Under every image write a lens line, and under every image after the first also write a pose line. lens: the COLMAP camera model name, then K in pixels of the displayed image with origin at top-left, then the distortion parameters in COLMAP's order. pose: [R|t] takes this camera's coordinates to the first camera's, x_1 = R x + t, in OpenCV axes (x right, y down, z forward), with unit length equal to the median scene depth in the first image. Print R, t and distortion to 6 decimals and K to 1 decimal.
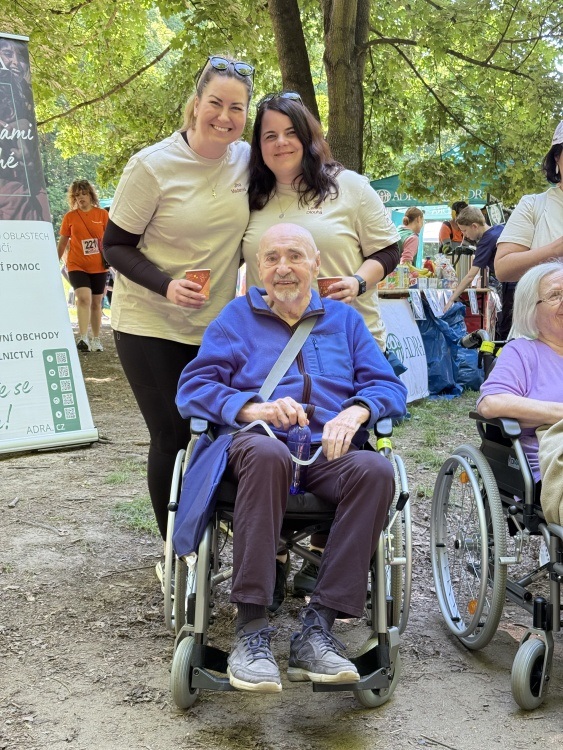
lens RADIAL K [[989.2, 0, 281.5], [0, 989.2, 375.0], [0, 0, 1]] dist [0.023537, -0.045459]
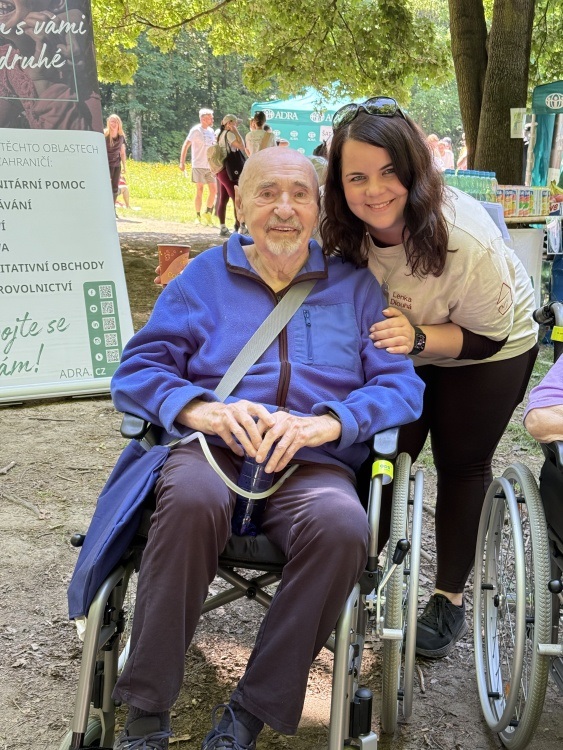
lens RADIAL K [[989.2, 0, 281.5], [0, 989.2, 375.0], [0, 0, 1]] dist [0.023537, -0.045459]
pose [[0.983098, 0.057087, -0.173952, 0.088804], [-0.040554, 0.994442, 0.097164, -0.036747], [0.178532, -0.088468, 0.979949, 0.175417]]
